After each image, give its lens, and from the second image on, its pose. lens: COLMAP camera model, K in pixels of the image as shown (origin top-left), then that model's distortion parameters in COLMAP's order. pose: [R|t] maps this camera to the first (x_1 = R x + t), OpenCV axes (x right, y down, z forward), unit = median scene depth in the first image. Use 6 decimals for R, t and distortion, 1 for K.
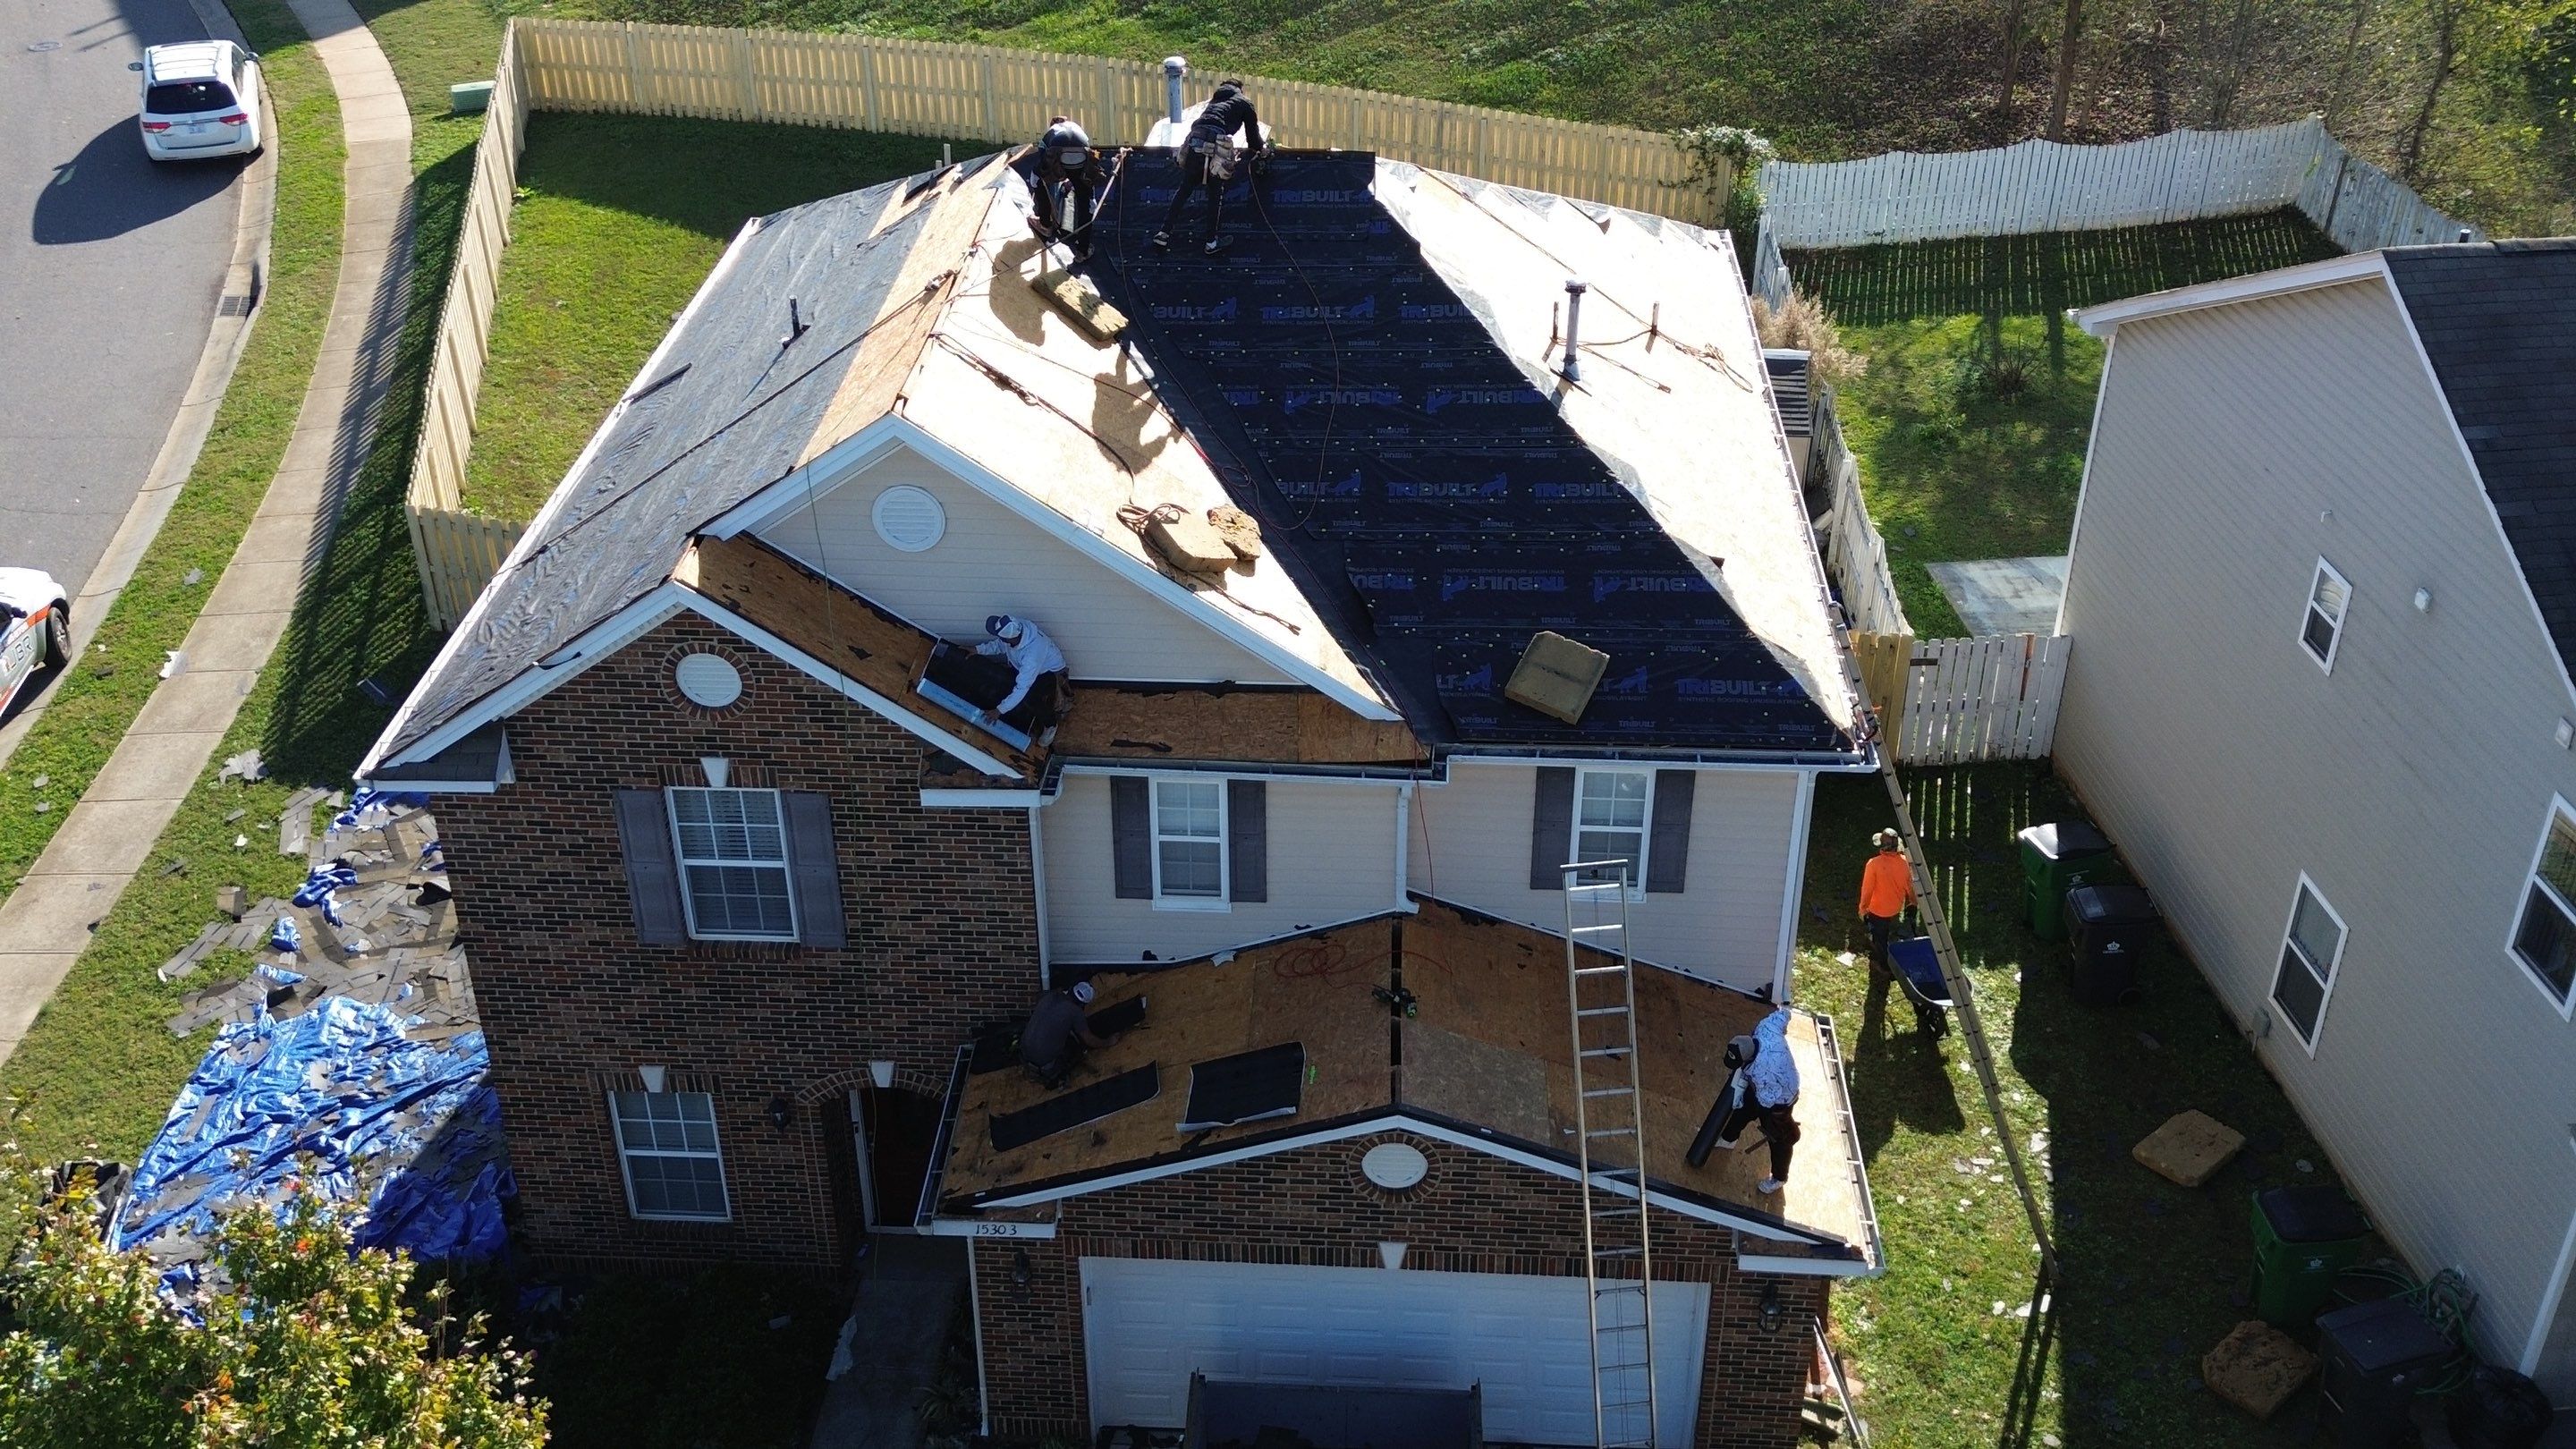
lens RADIAL K [[2393.9, 0, 1282.9], [0, 2393.9, 710.3], [0, 0, 1]] dist [0.051271, 0.000000]
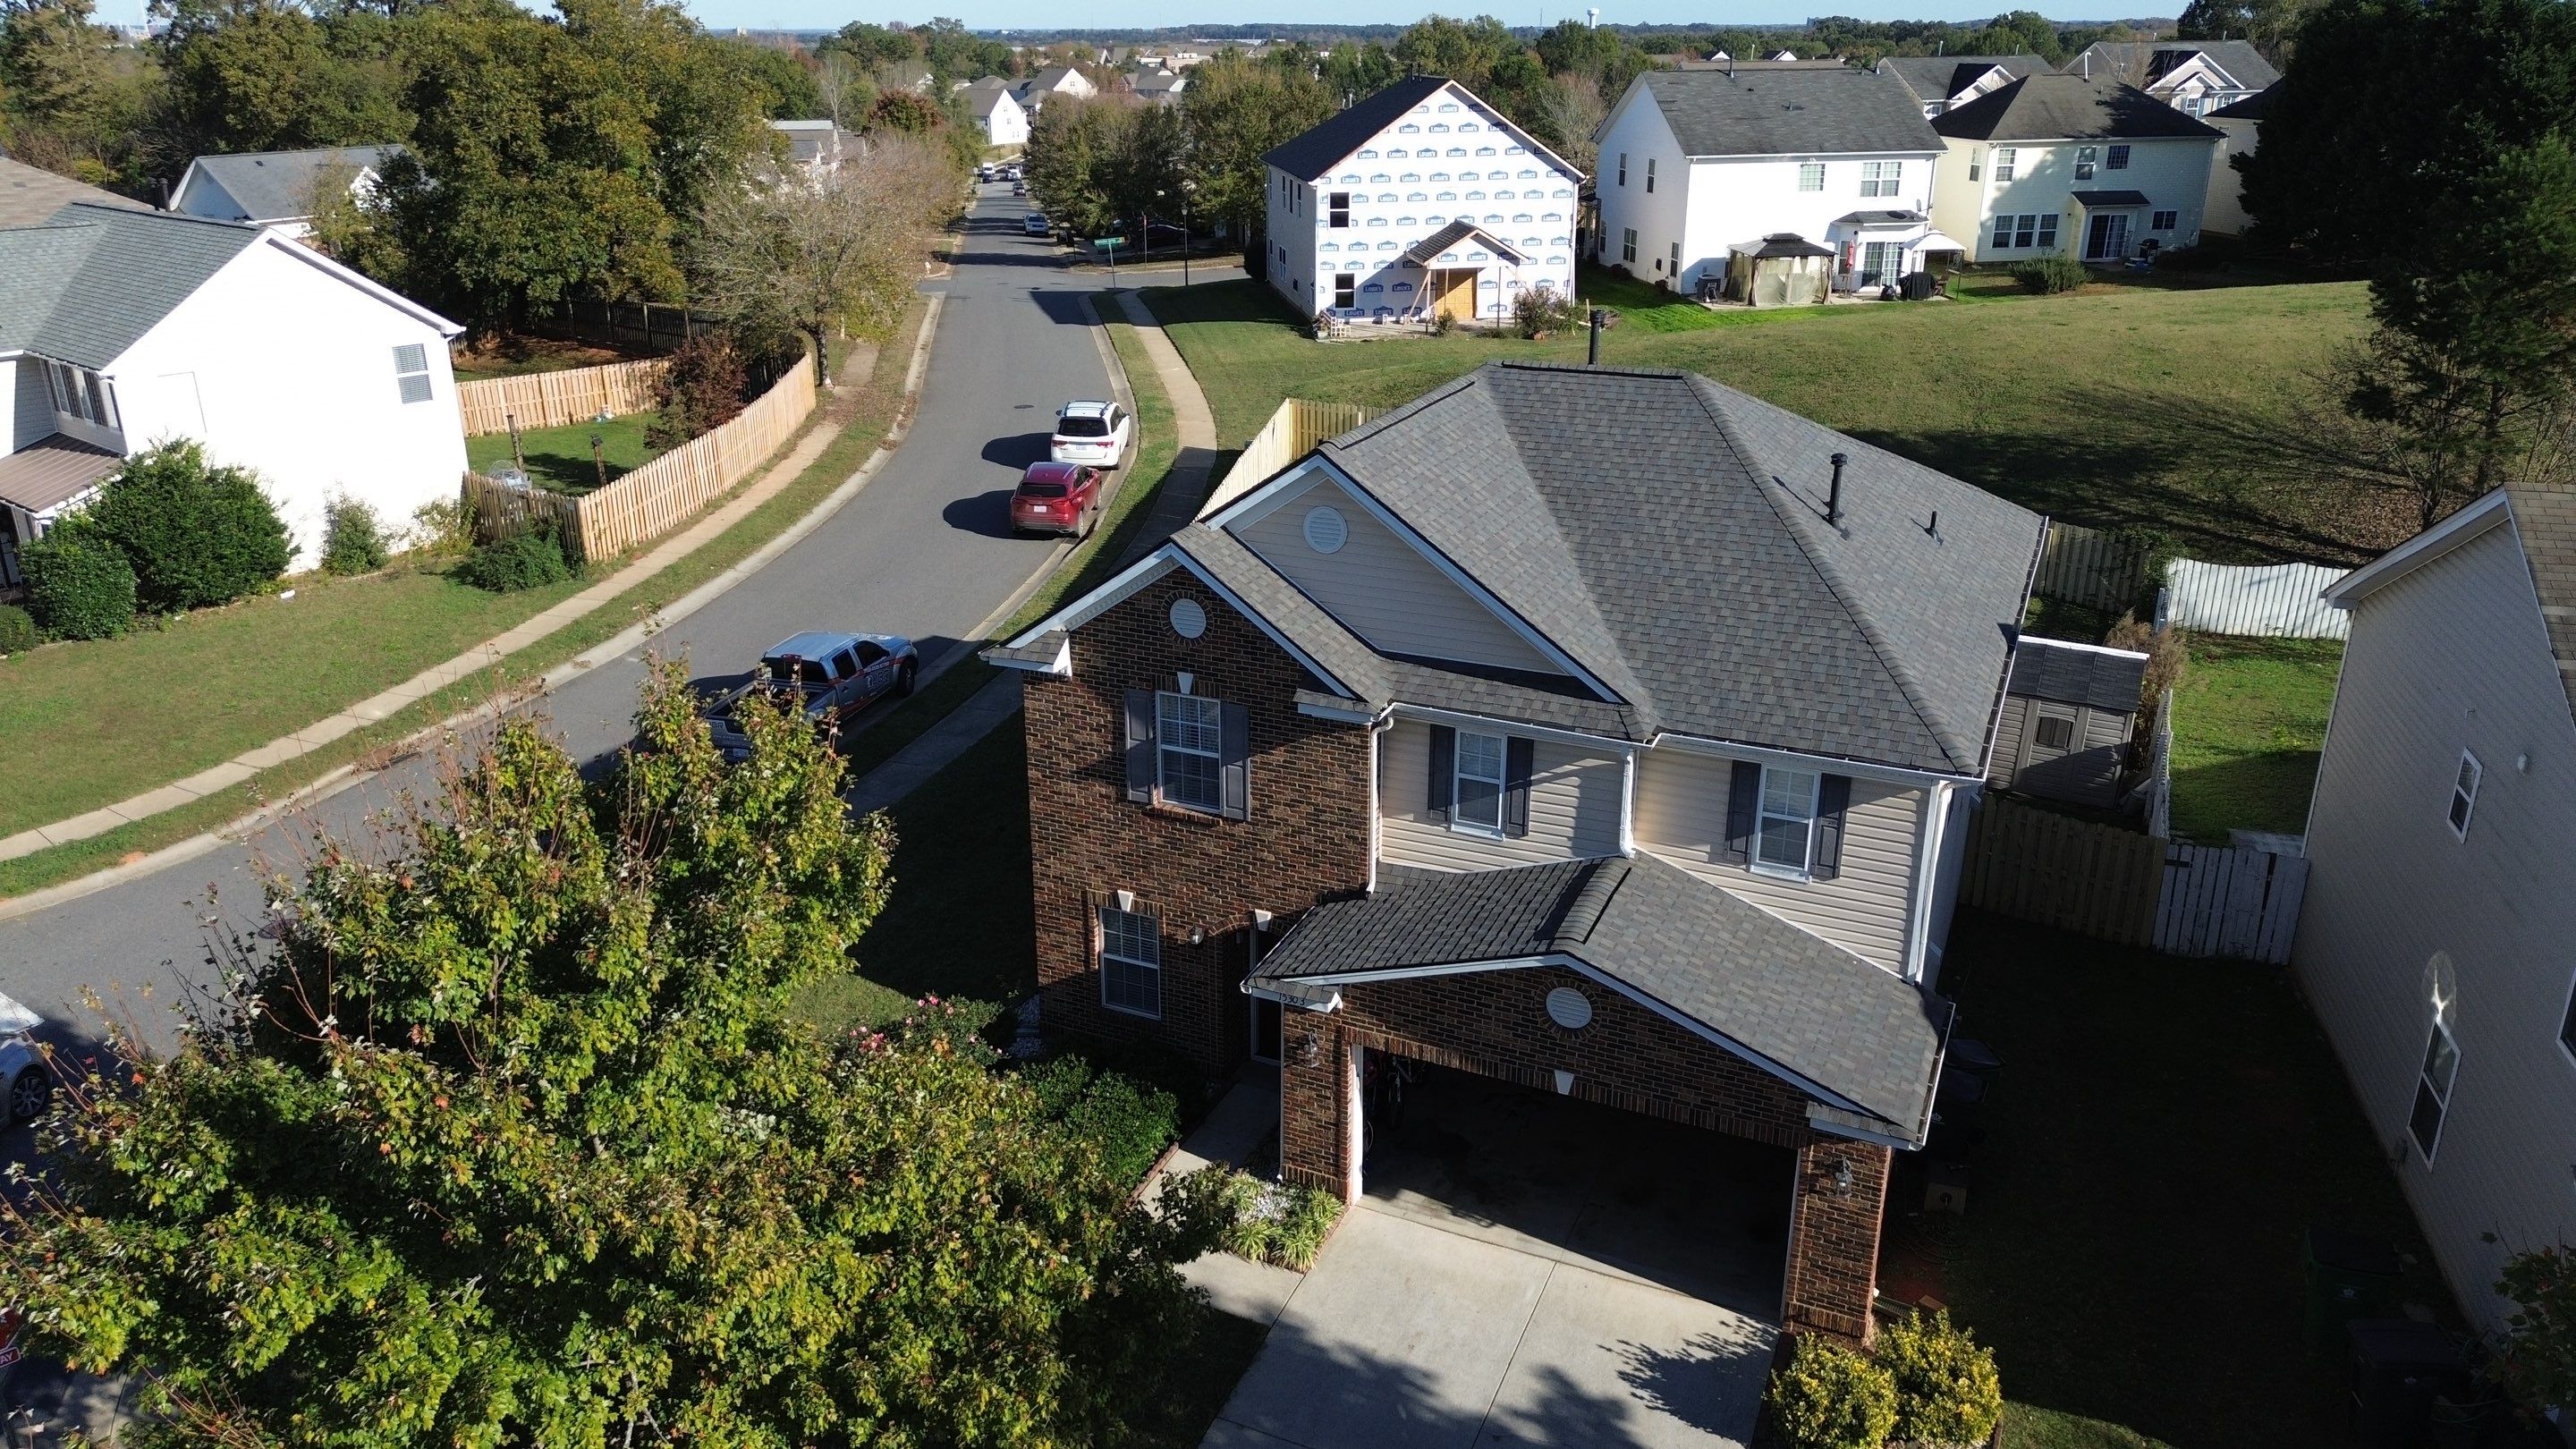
lens RADIAL K [[1816.8, 0, 1281.4], [0, 1816.8, 715.3], [0, 0, 1]] dist [0.060029, -0.045008]
pose [[0.933672, 0.131042, -0.333293, 0.197368], [-0.190572, 0.969743, -0.152582, 0.195382], [0.303214, 0.205977, 0.930395, -0.061149]]
